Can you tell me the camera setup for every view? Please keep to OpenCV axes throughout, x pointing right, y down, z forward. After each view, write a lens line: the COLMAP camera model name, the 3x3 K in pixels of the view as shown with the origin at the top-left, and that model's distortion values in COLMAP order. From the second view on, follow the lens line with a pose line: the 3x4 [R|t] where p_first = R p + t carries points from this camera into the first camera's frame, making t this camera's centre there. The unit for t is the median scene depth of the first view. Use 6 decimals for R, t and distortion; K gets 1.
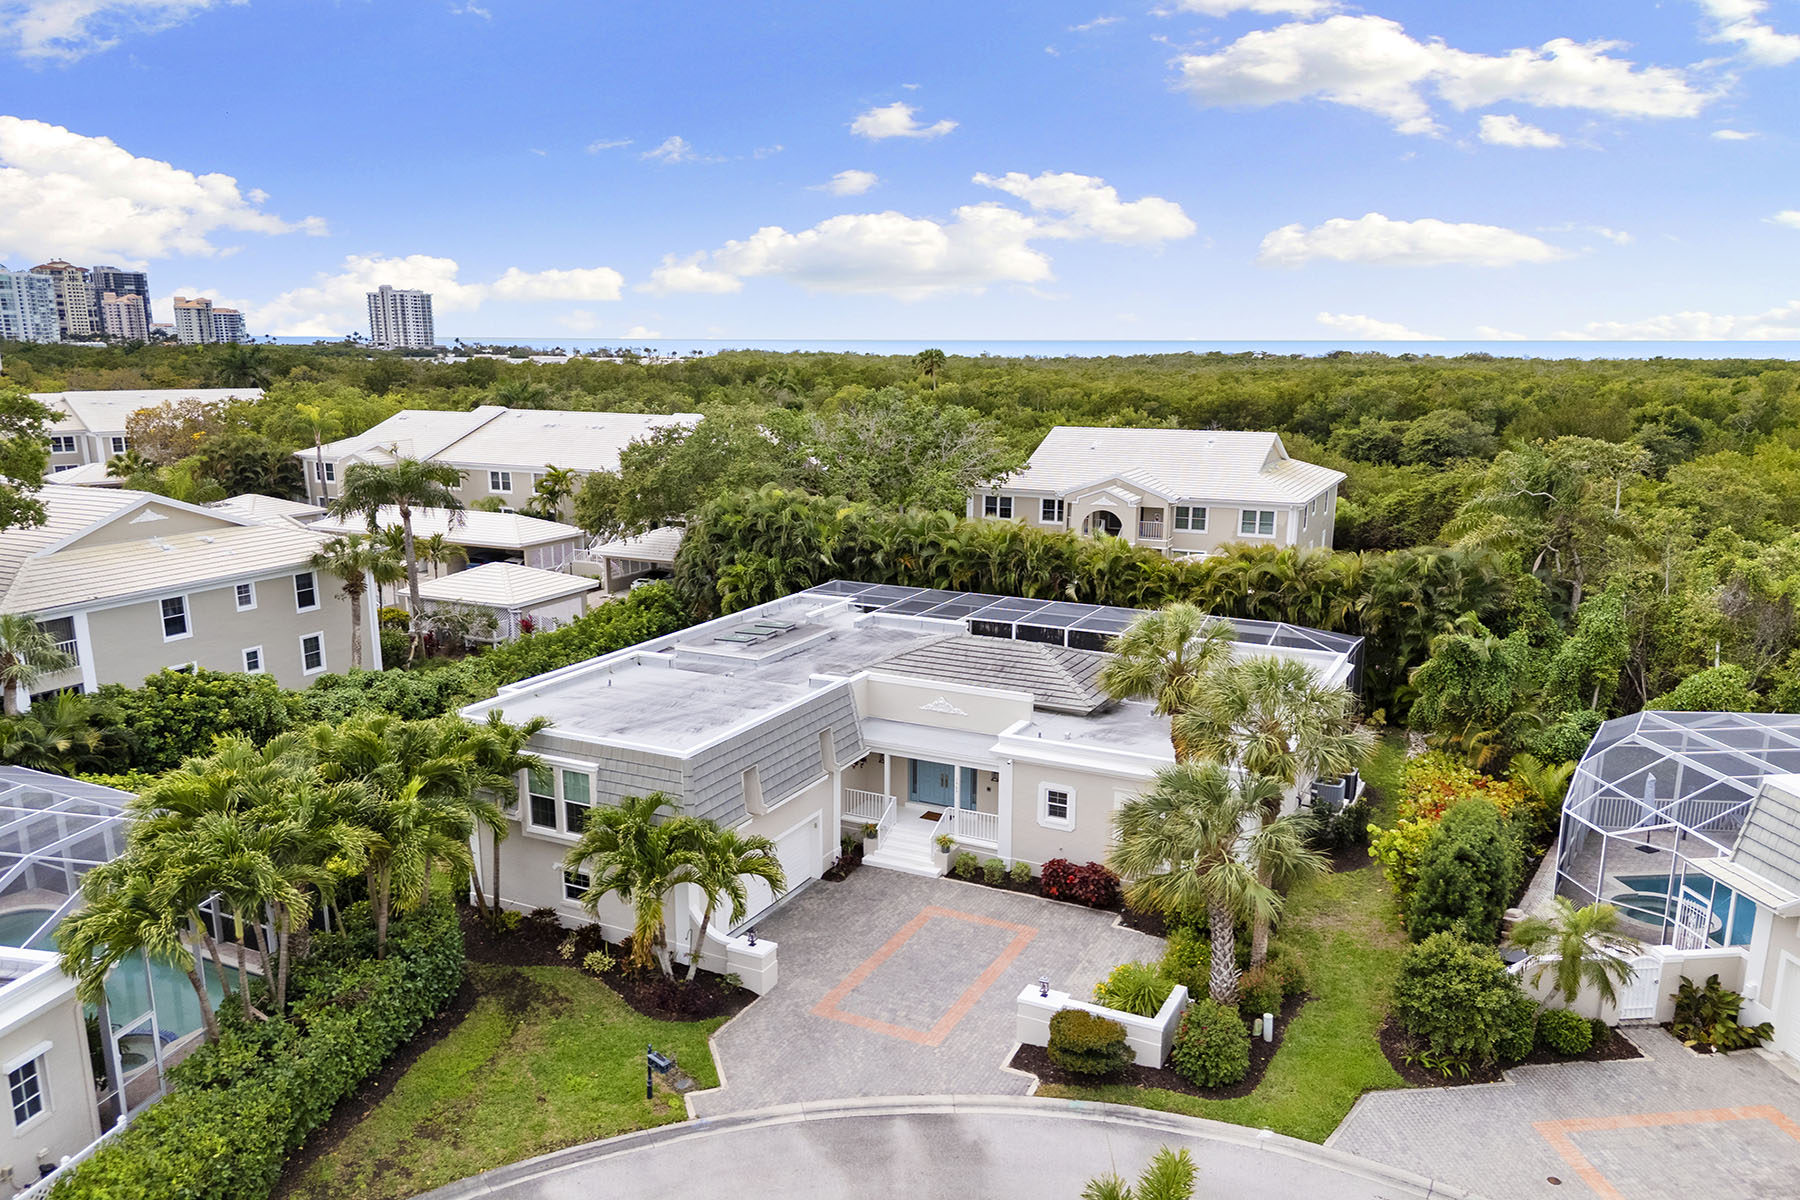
lens RADIAL K [[1323.7, 0, 905.9], [0, 1323.7, 607.0], [0, 0, 1]] dist [0.112879, -0.147108]
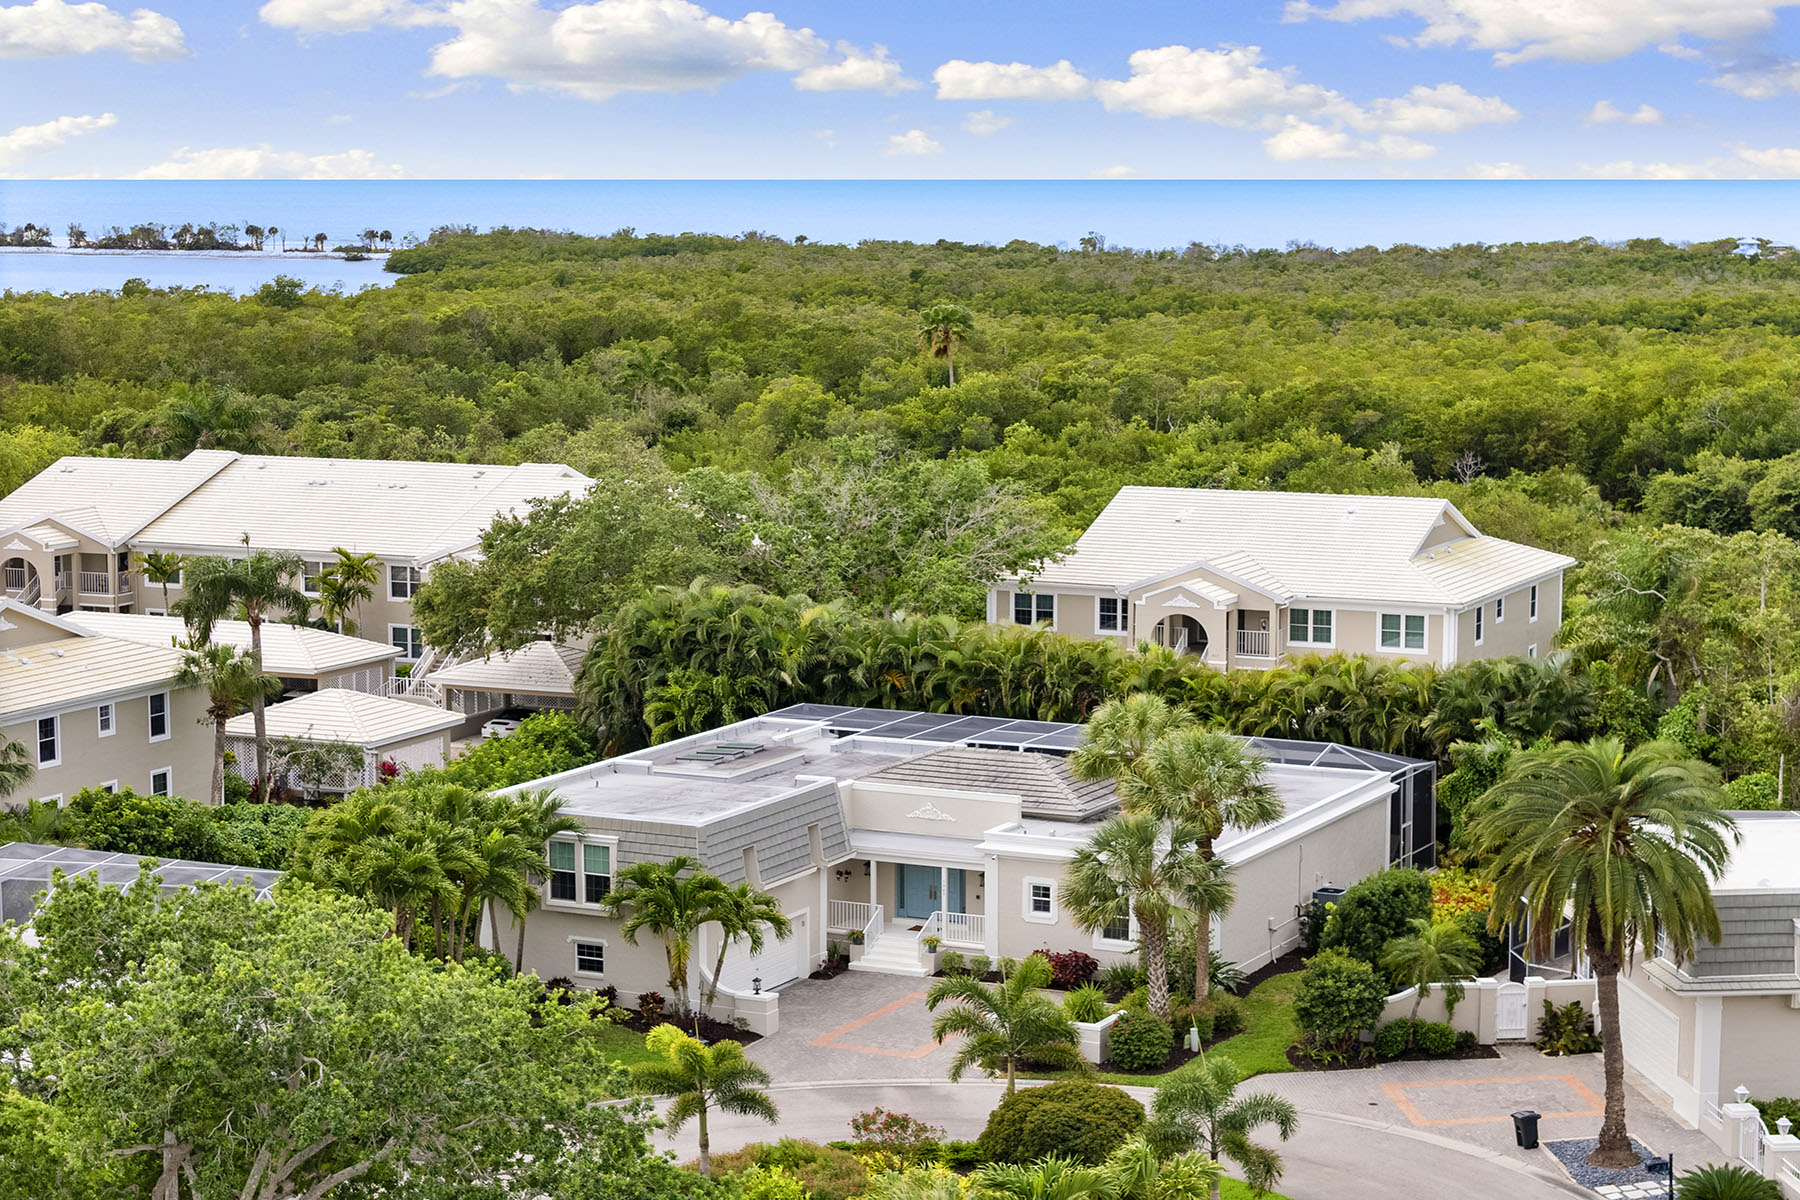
lens RADIAL K [[3612.3, 0, 900.0], [0, 3612.3, 600.0], [0, 0, 1]] dist [-0.020229, -0.061877]
pose [[0.999994, -0.003478, 0.000619, 0.003261], [0.003516, 0.996822, -0.079589, 0.096879], [-0.000340, 0.079591, 0.996828, -1.226599]]
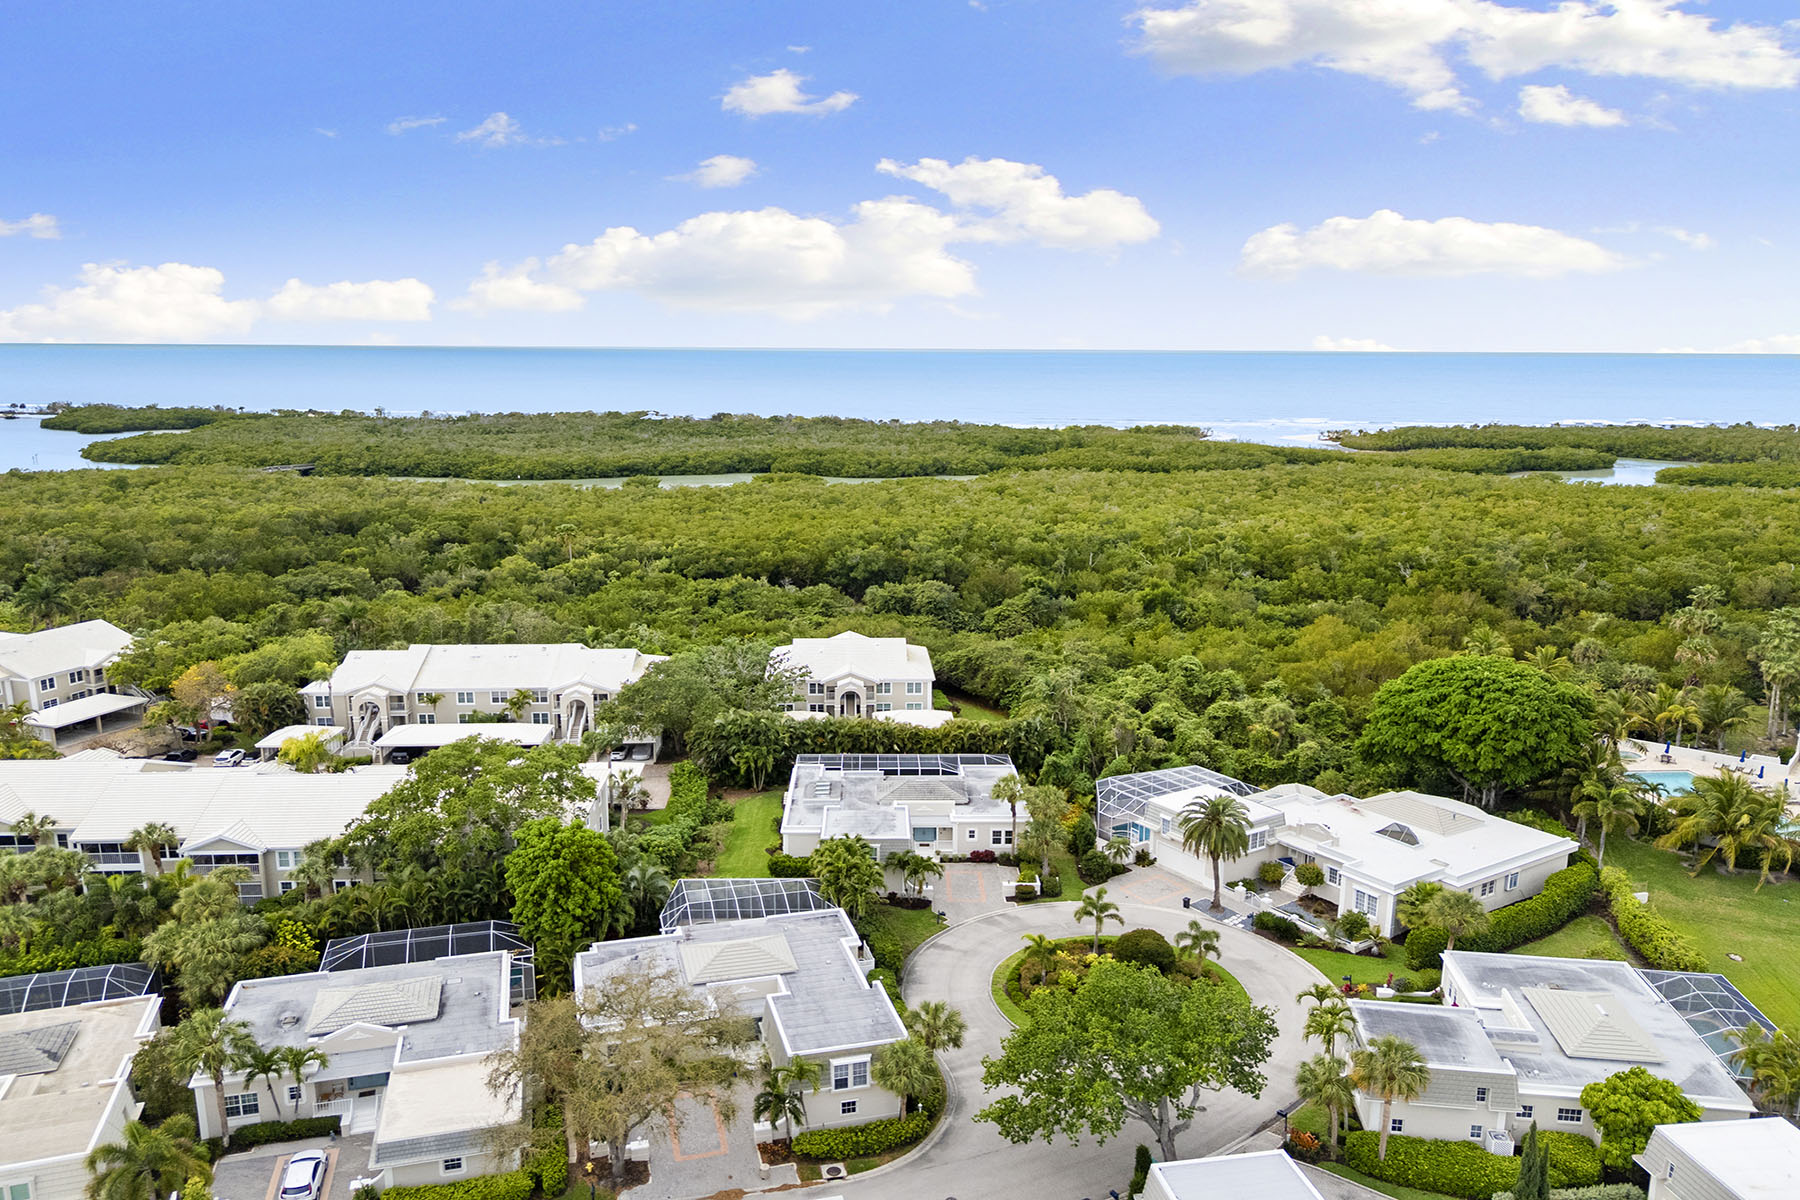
lens RADIAL K [[1323.7, 0, 905.9], [0, 1323.7, 607.0], [0, 0, 1]] dist [0.112879, -0.147108]
pose [[0.882608, -0.088876, 0.461633, -1.032735], [0.089935, 0.995752, 0.019760, -0.338473], [-0.461428, 0.024077, 0.886851, -1.276685]]
